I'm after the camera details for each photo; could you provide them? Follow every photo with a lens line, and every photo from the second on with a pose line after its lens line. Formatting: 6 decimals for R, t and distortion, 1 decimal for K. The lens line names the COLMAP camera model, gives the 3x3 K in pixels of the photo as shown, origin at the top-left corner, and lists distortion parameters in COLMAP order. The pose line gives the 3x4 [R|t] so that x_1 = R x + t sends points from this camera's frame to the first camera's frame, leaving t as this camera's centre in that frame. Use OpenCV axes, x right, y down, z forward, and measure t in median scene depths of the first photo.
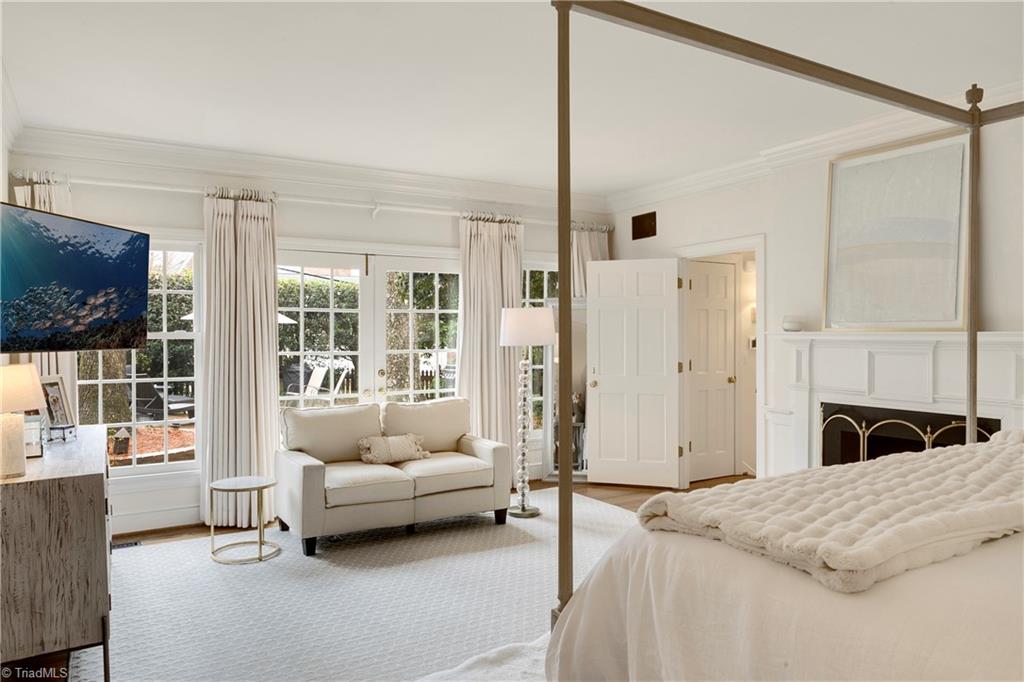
lens RADIAL K [[696.2, 0, 512.1], [0, 696.2, 343.5], [0, 0, 1]] dist [-0.022396, 0.011115]
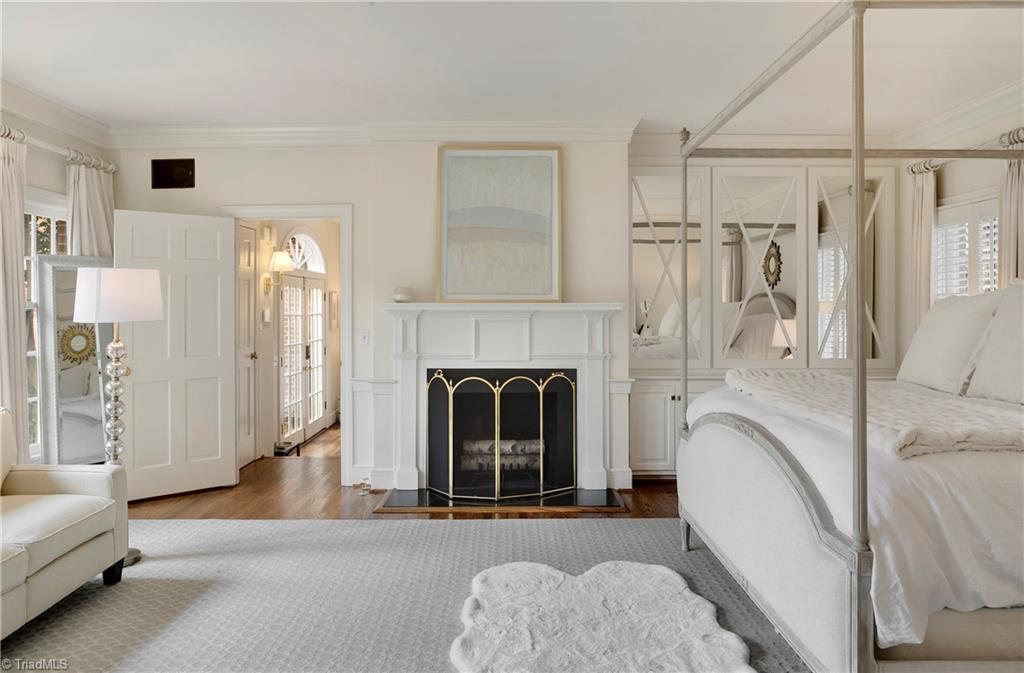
lens RADIAL K [[713.7, 0, 508.8], [0, 713.7, 302.1], [0, 0, 1]] dist [-0.005006, 0.001708]
pose [[0.525304, 0.002135, 0.850912, -0.418152], [0.014321, 0.999833, -0.011349, -0.003768], [-0.850794, 0.018148, 0.525185, 0.301821]]
